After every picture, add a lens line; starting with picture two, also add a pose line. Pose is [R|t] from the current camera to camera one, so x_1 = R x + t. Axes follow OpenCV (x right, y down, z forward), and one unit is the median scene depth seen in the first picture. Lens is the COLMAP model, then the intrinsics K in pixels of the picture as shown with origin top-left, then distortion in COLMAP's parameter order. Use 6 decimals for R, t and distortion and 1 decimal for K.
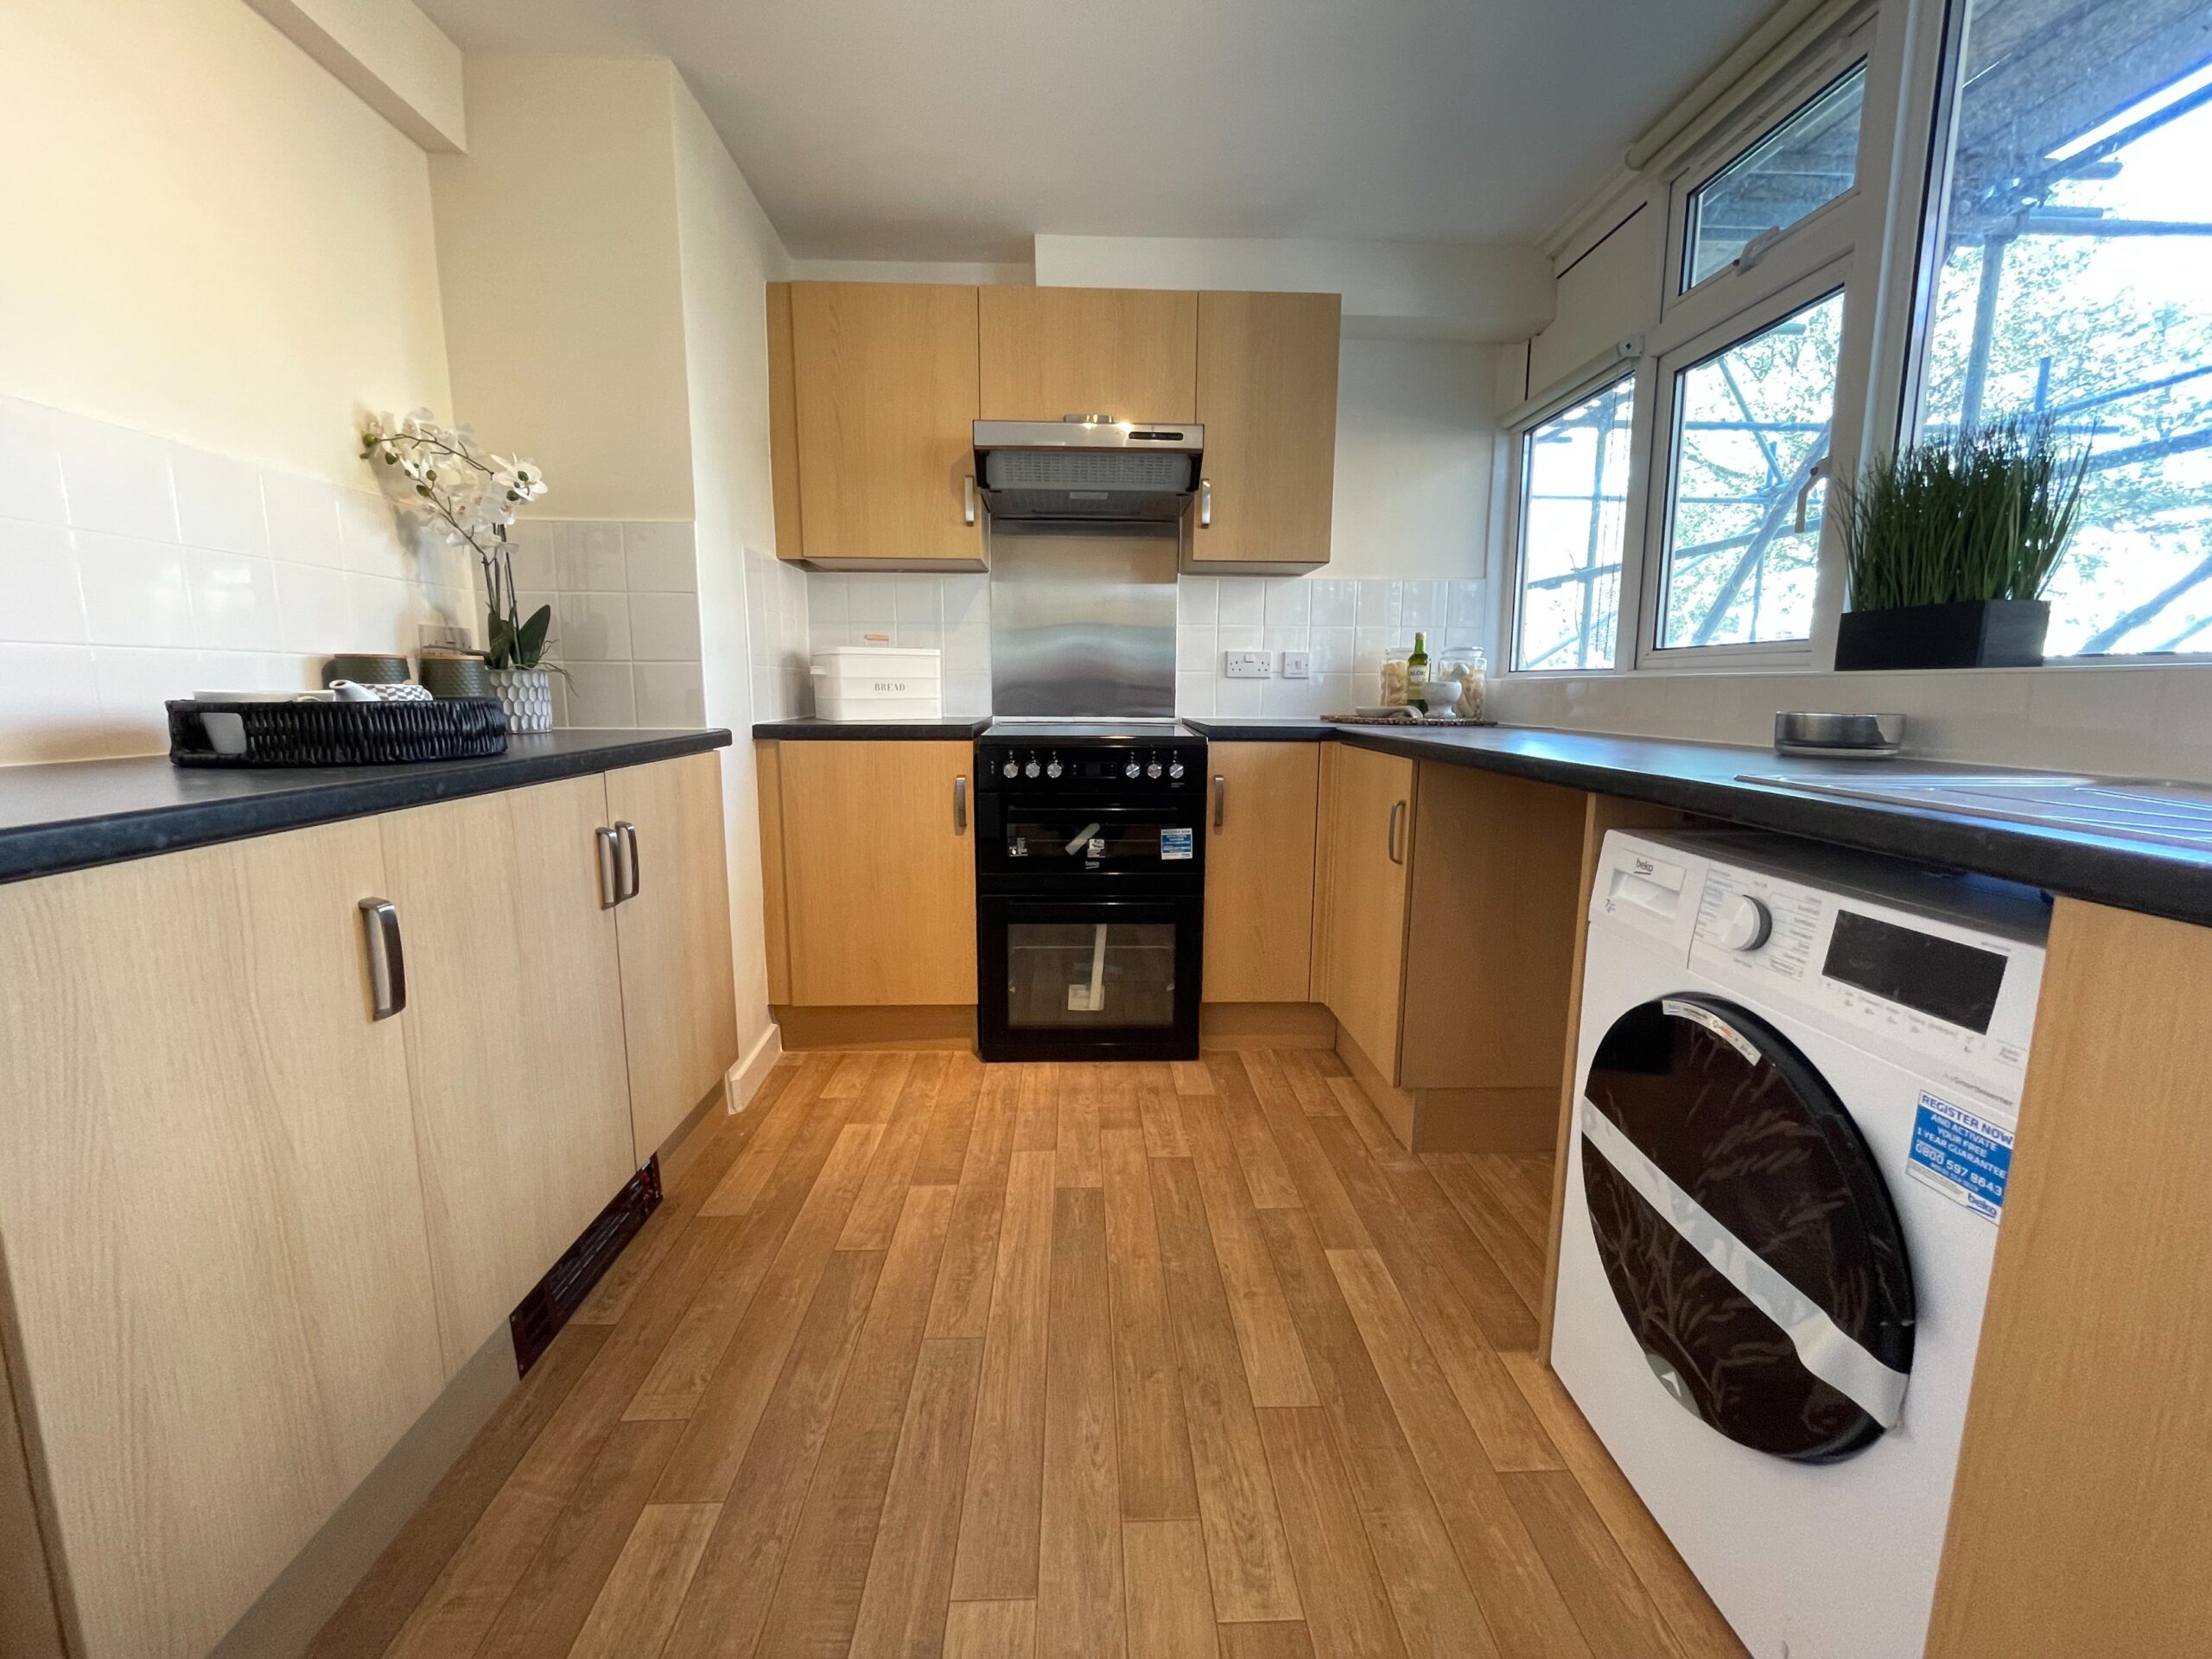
lens RADIAL K [[905.3, 0, 1120.9], [0, 905.3, 830.7], [0, 0, 1]] dist [0.002889, 0.000125]
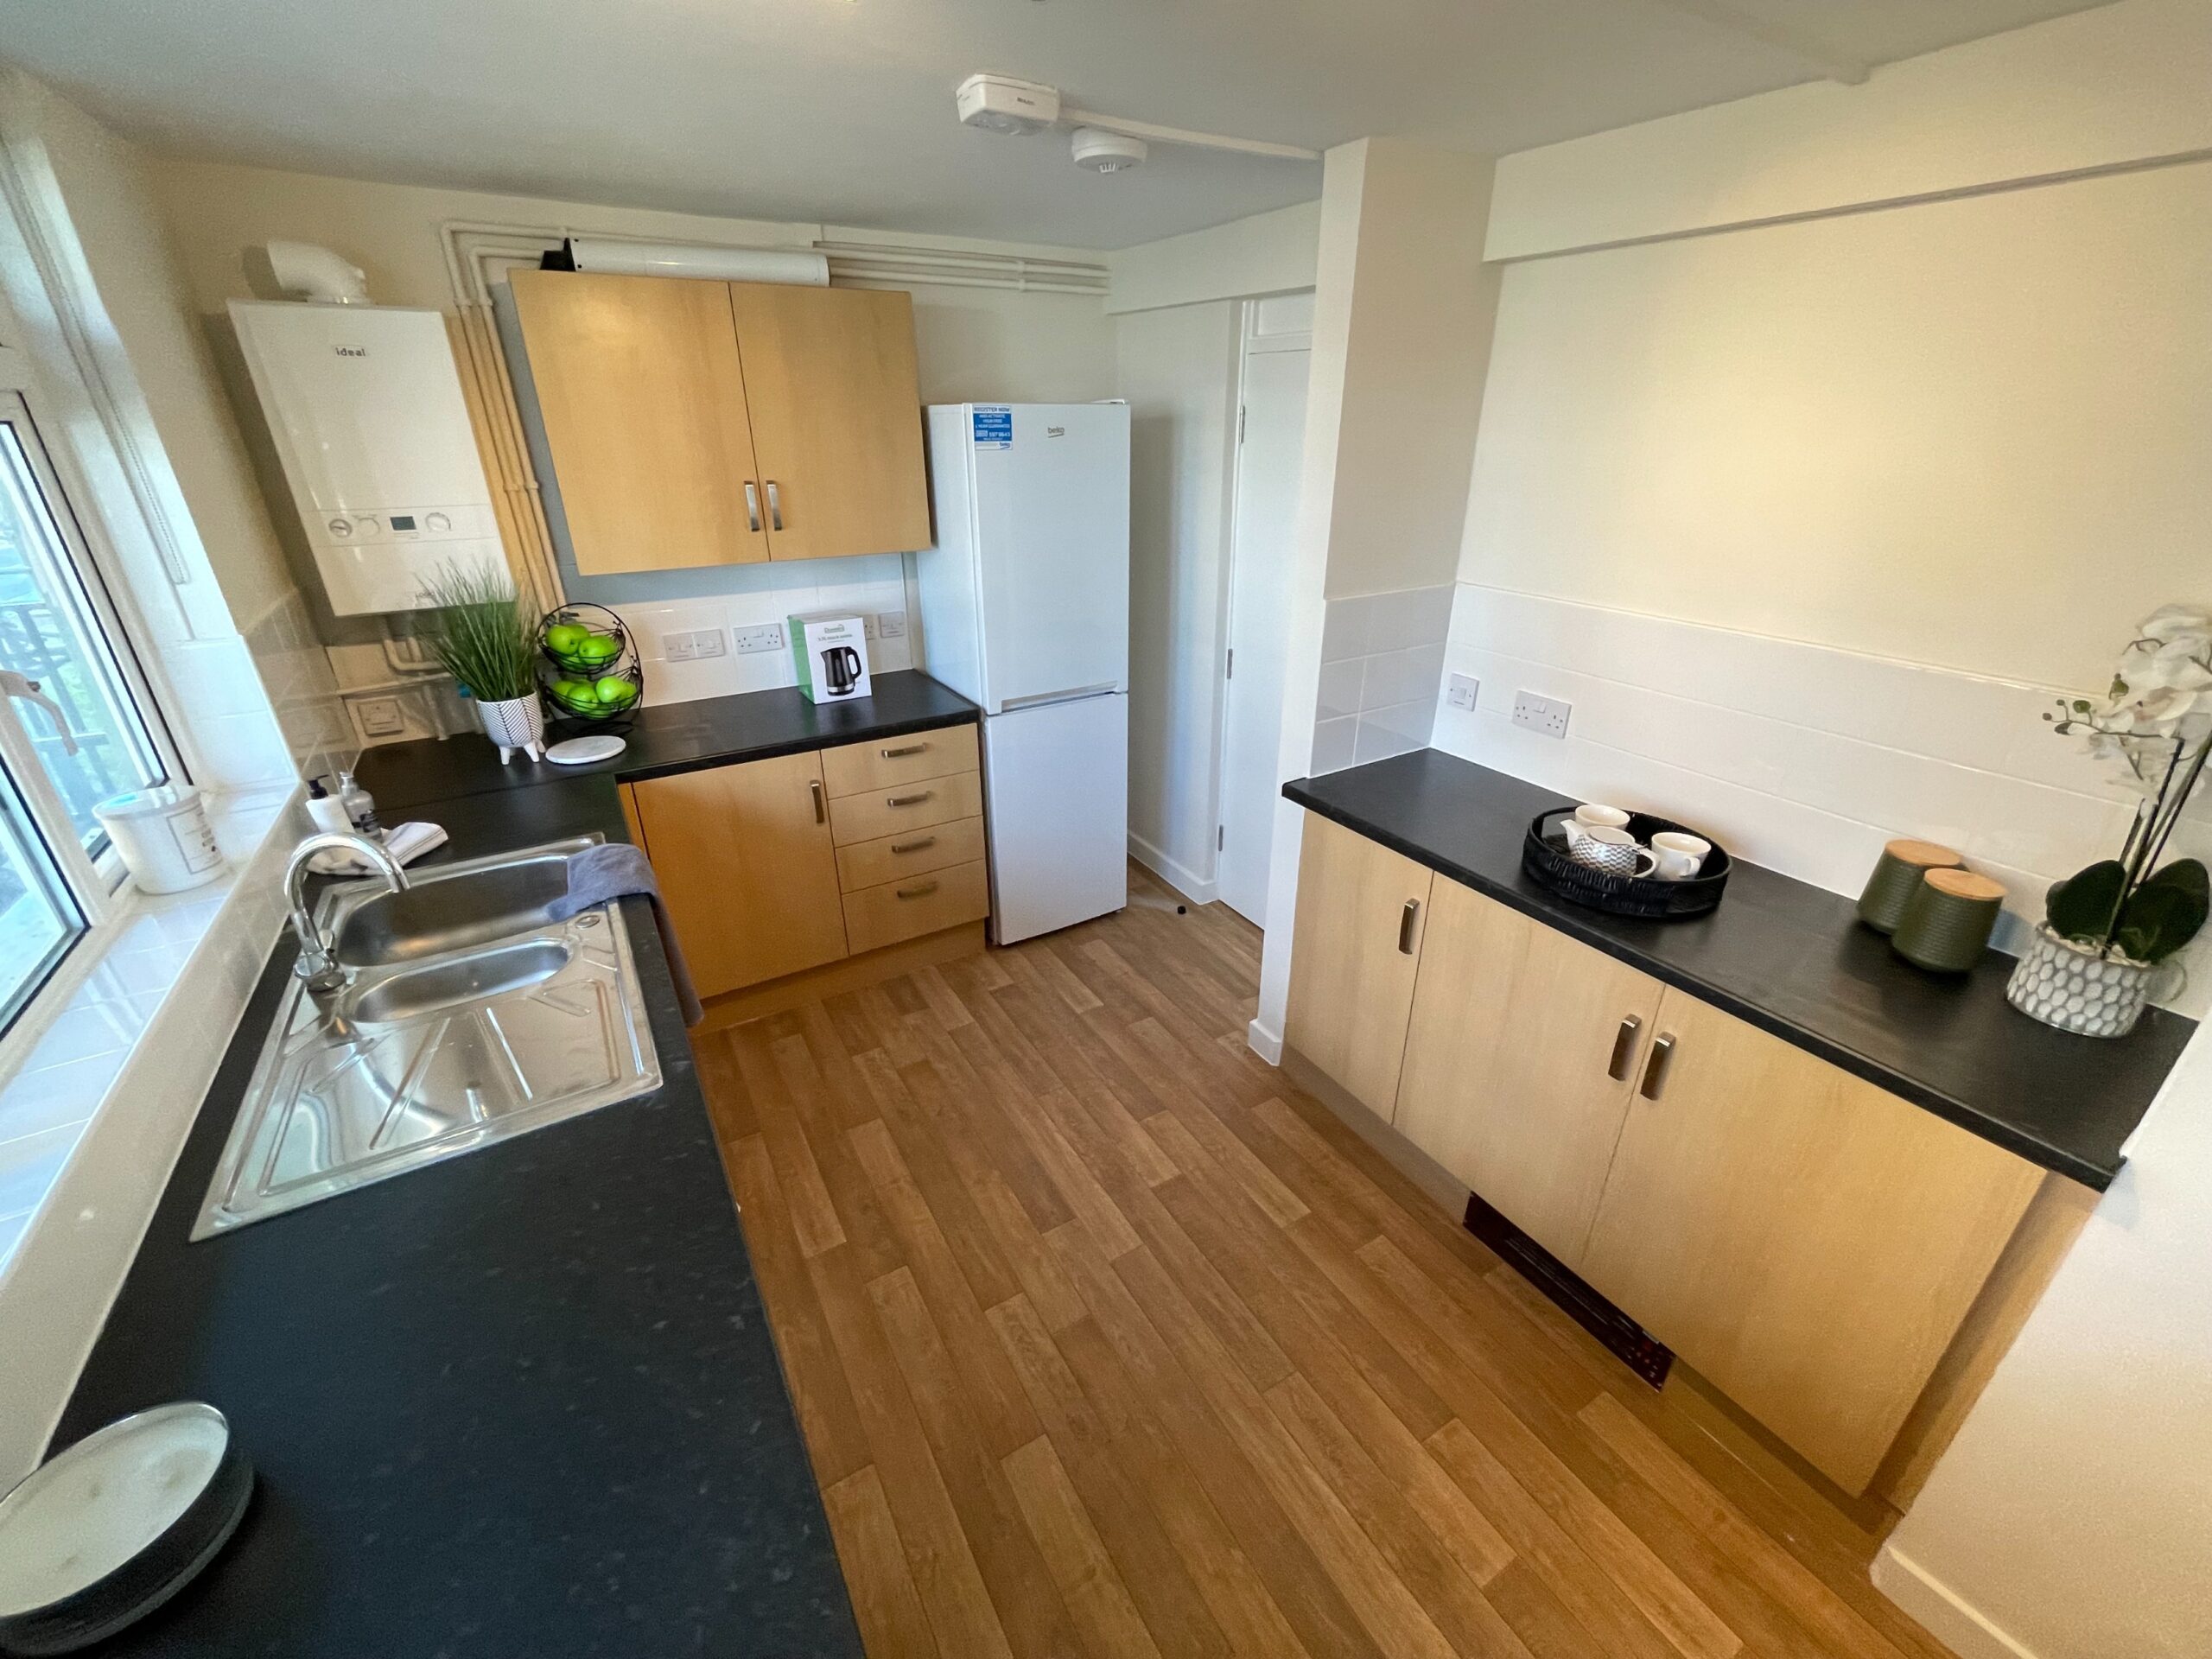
lens RADIAL K [[905.3, 0, 1120.1], [0, 905.3, 825.1], [0, 0, 1]] dist [0.002889, 0.000125]
pose [[-0.875451, 0.203015, -0.438600, 0.398254], [-0.077611, 0.836669, 0.542182, -0.743930], [0.477034, 0.508694, -0.716707, 1.357325]]
